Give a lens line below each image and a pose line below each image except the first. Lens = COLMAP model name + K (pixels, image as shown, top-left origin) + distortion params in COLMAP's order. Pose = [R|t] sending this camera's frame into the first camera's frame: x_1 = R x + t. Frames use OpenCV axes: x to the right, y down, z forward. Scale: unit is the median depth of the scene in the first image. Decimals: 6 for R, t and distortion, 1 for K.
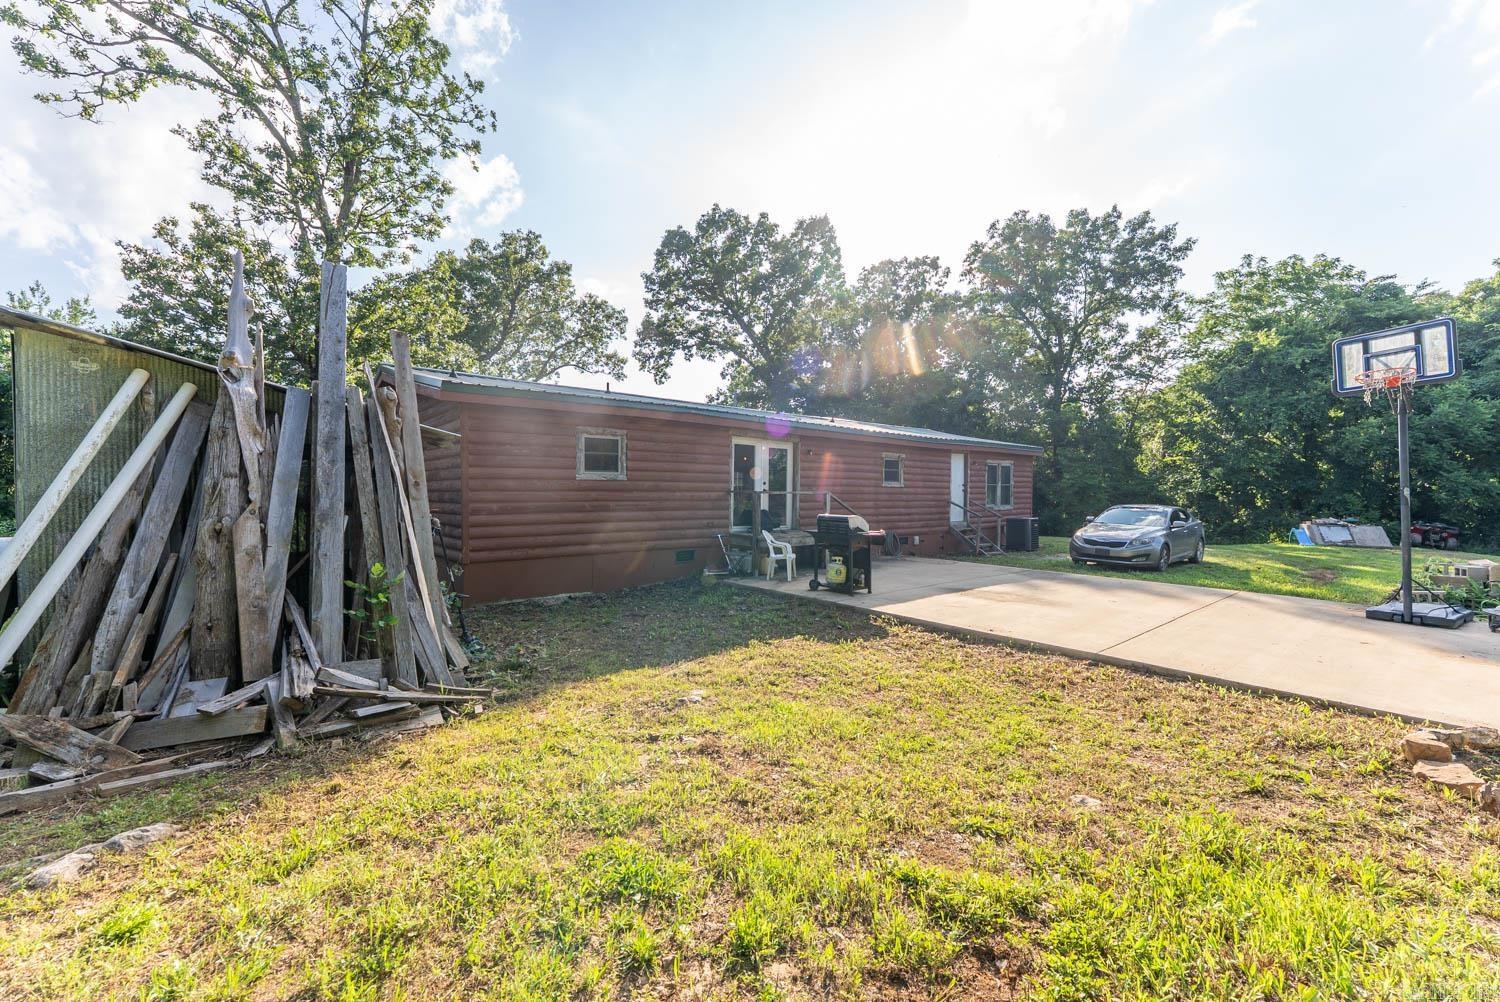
lens RADIAL K [[611.3, 0, 750.0], [0, 611.3, 501.0], [0, 0, 1]] dist [0.009510, -0.000618]
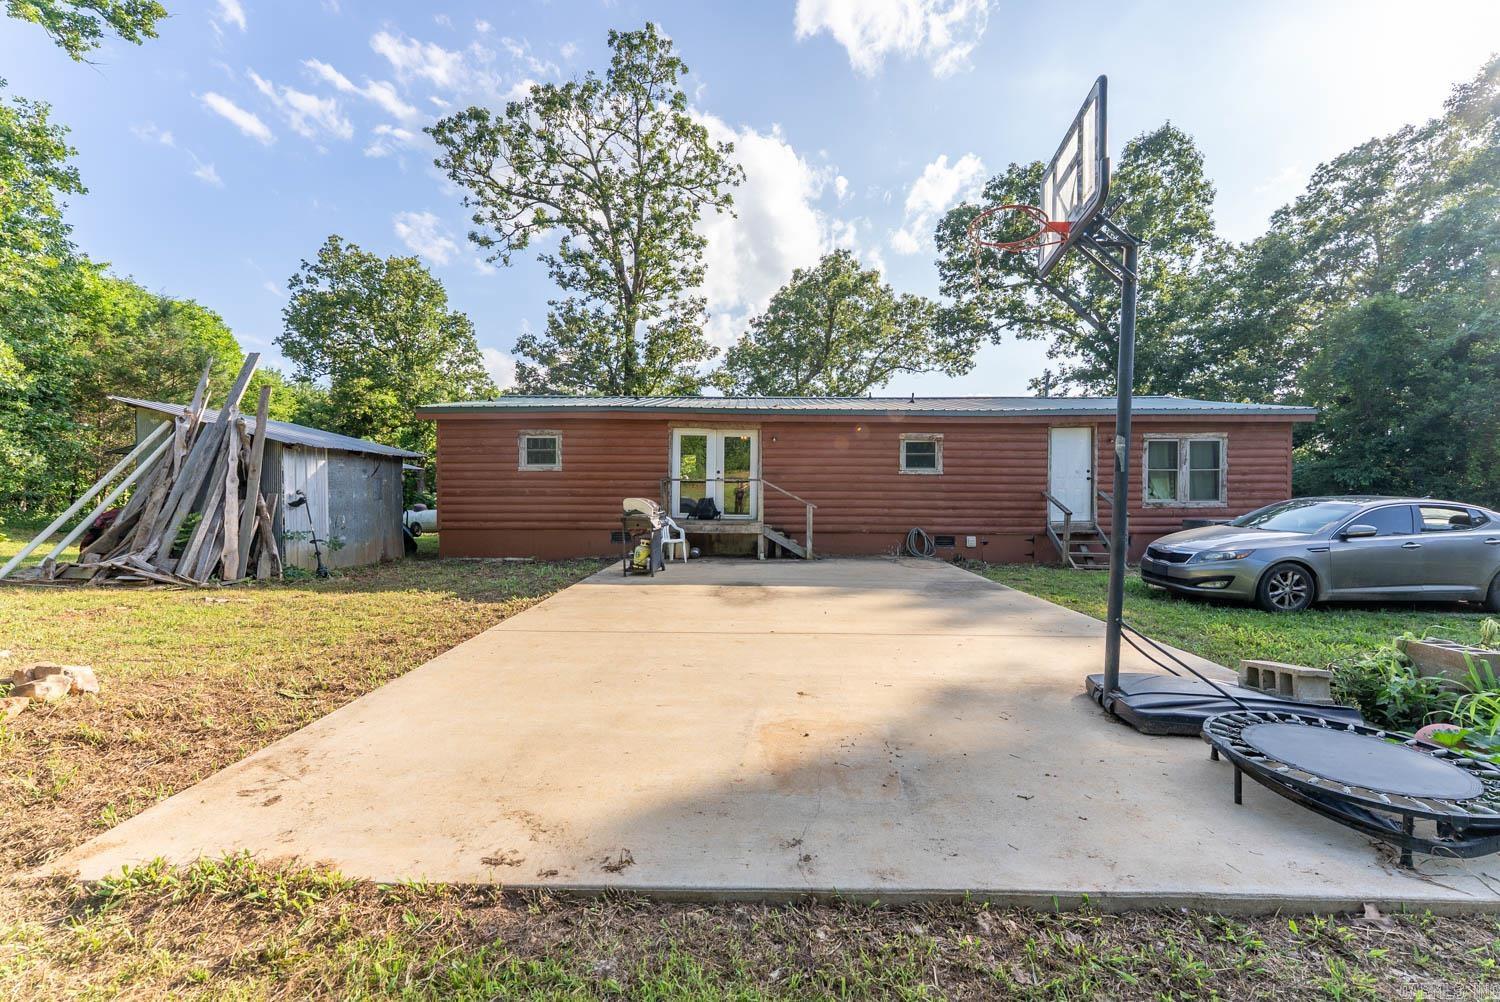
lens RADIAL K [[611.3, 0, 750.0], [0, 611.3, 501.0], [0, 0, 1]] dist [0.009510, -0.000618]
pose [[0.753855, 0.007739, -0.656995, 0.421062], [-0.010511, 0.999945, -0.000282, 0.010905], [0.656957, 0.007118, 0.753895, 0.151782]]
